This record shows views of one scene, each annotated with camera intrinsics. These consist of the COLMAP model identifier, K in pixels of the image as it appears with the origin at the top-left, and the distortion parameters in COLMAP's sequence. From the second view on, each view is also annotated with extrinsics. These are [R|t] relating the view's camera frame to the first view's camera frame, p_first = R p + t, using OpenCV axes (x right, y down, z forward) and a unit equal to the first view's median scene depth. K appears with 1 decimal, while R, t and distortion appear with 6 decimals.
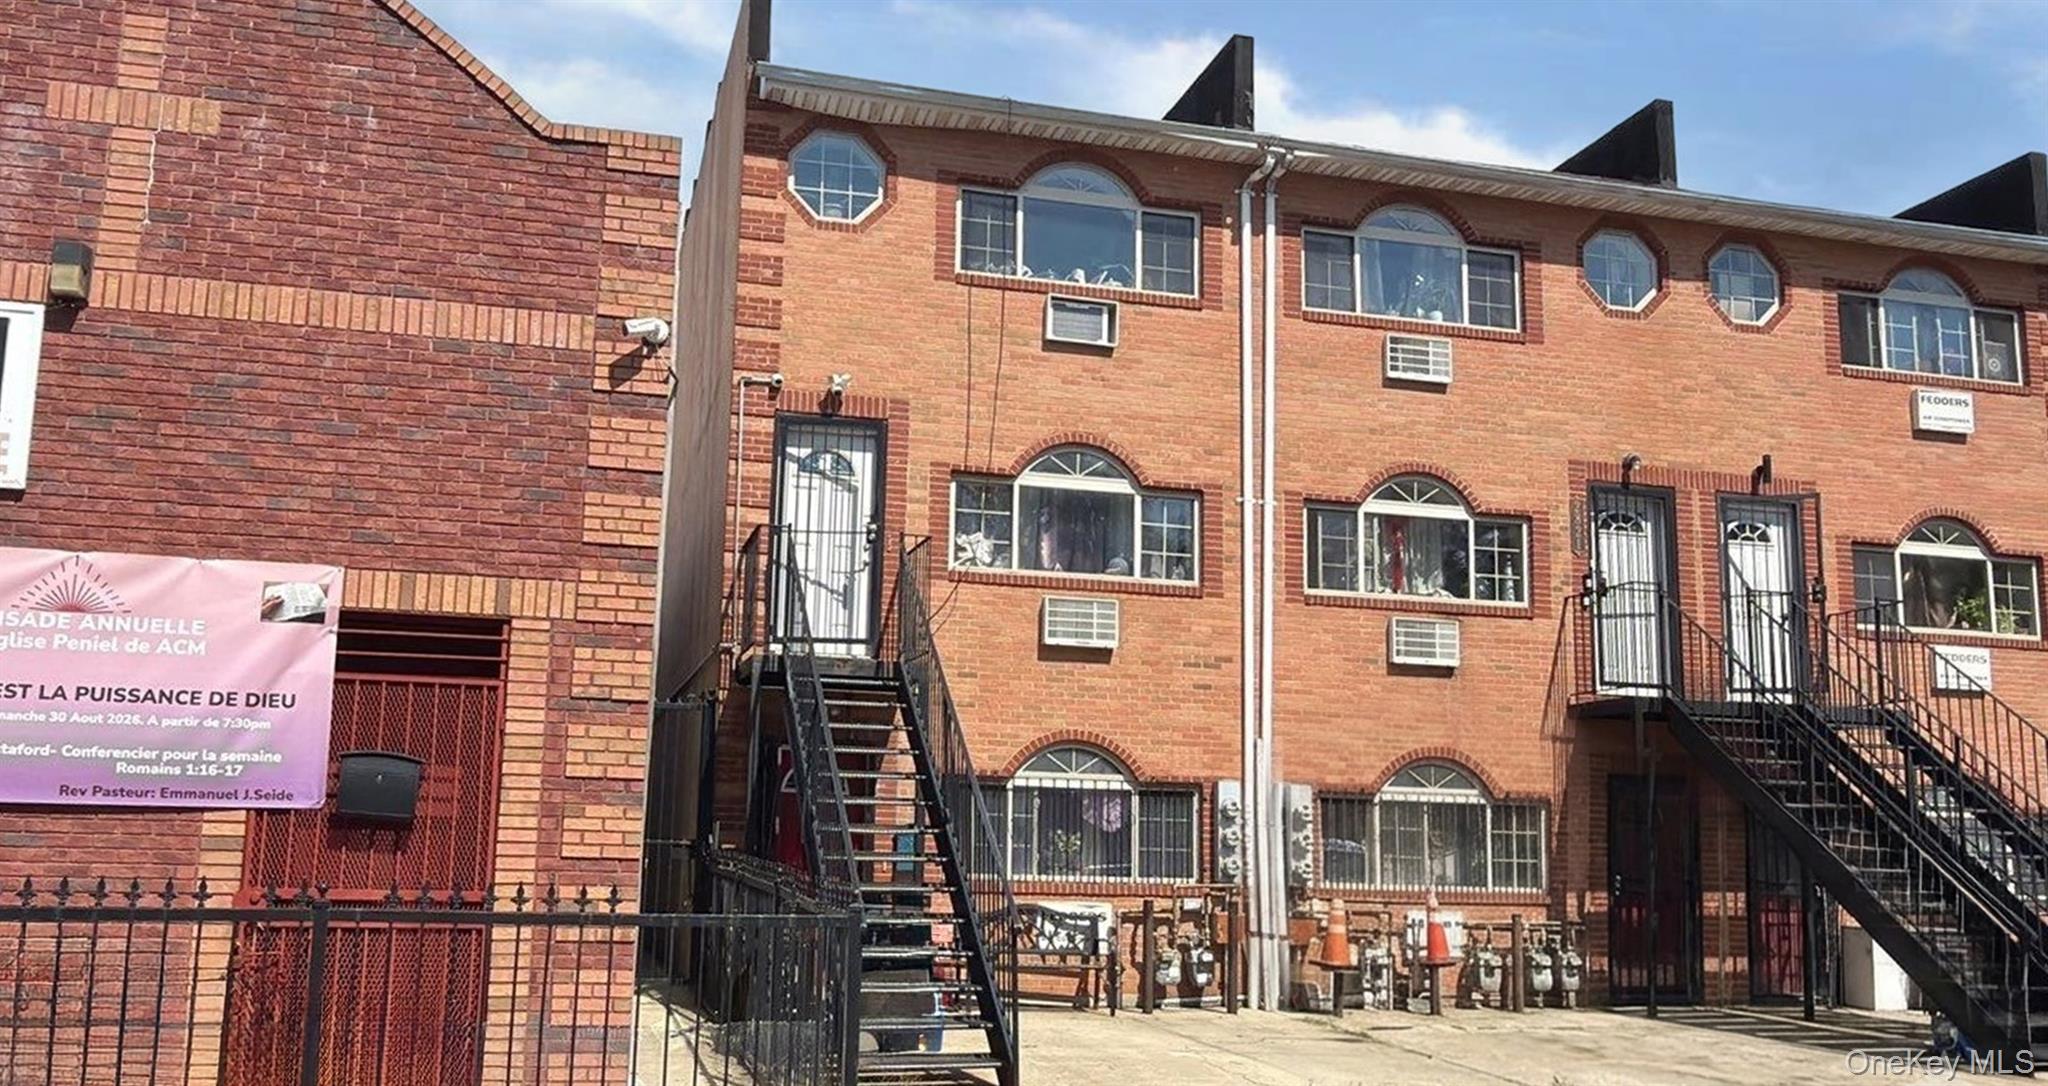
lens RADIAL K [[1834.3, 0, 964.5], [0, 1834.3, 646.8], [0, 0, 1]] dist [0.045991, 0.031024]
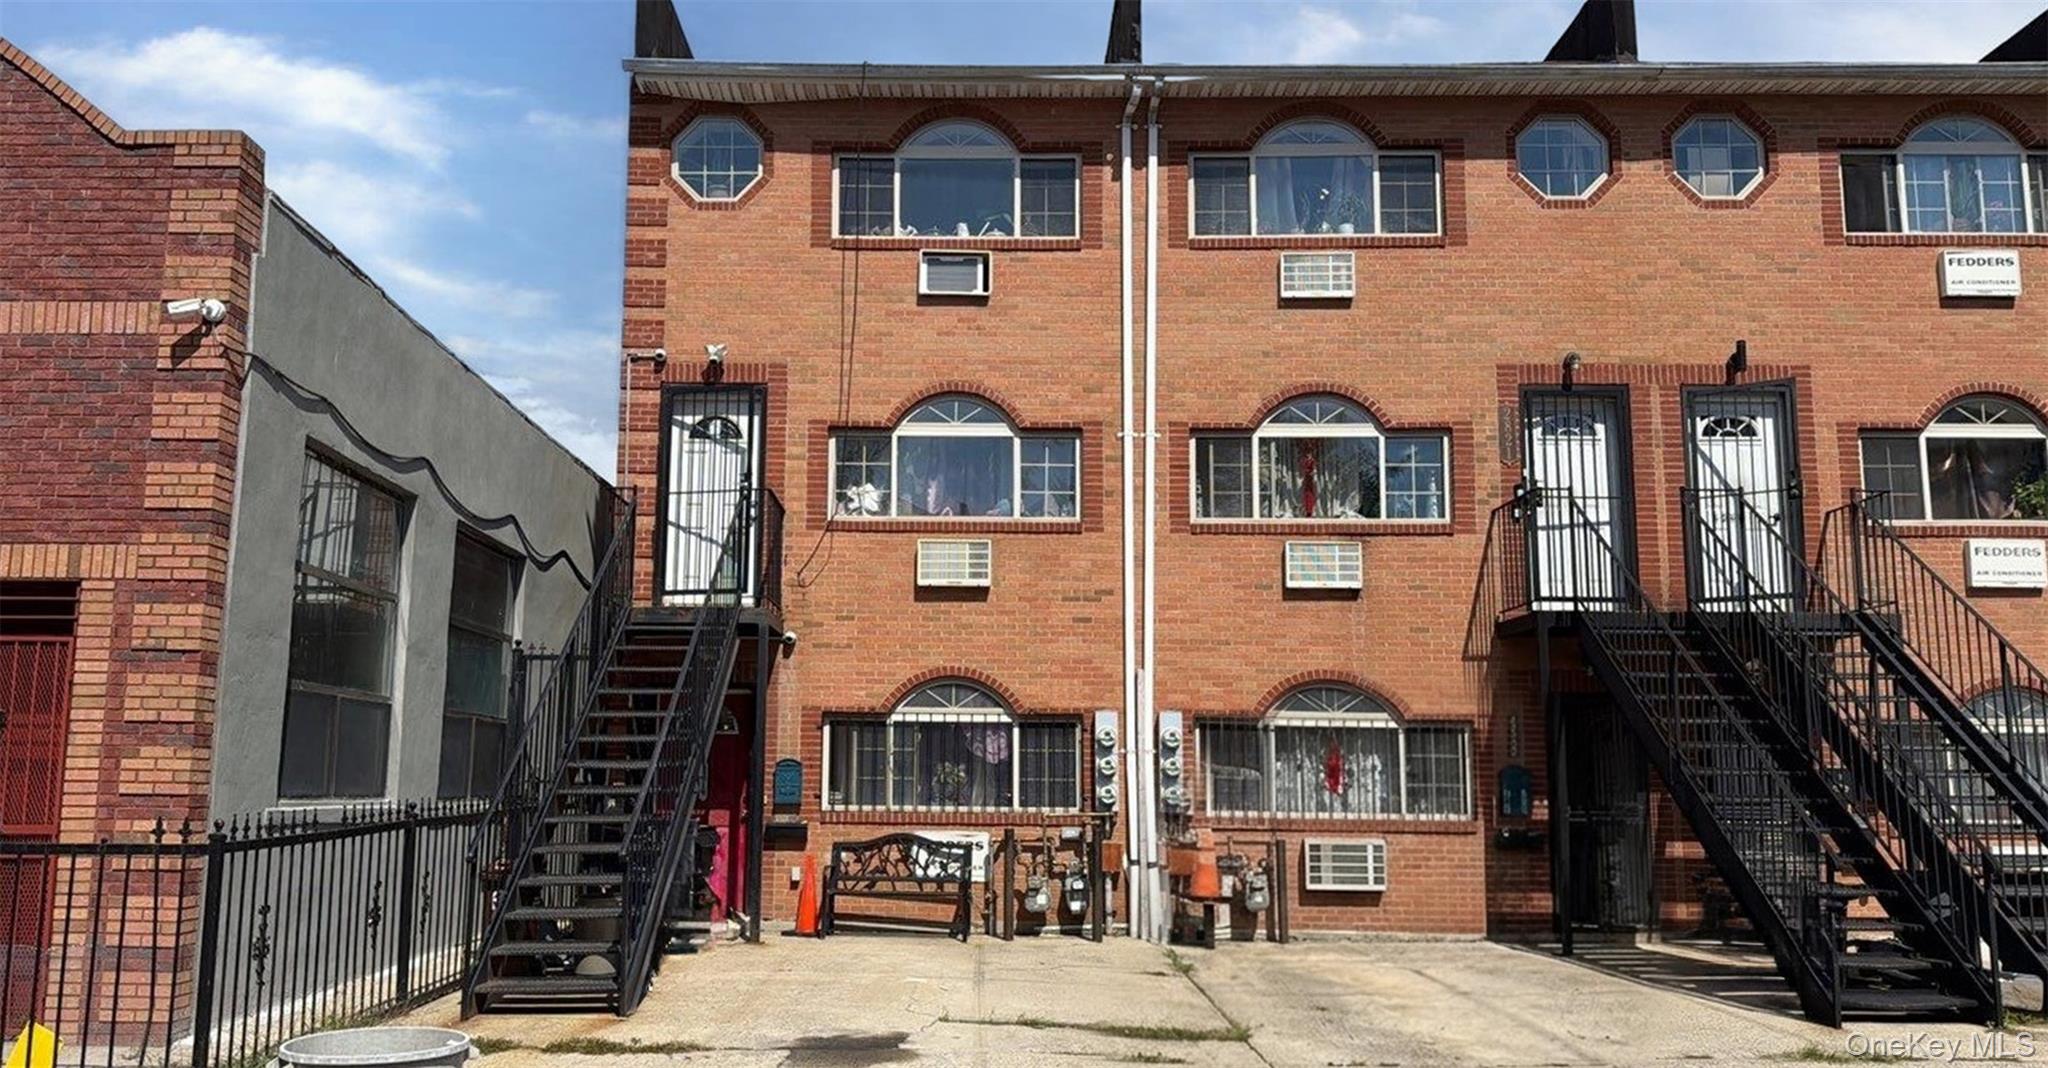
lens RADIAL K [[1653.9, 0, 954.7], [0, 1653.9, 631.2], [0, 0, 1]] dist [0.119039, -0.118293]
pose [[0.957998, -0.040561, -0.283893, 0.330131], [0.044210, 0.999001, 0.006454, 0.019283], [0.283347, -0.018734, 0.958834, 0.100696]]
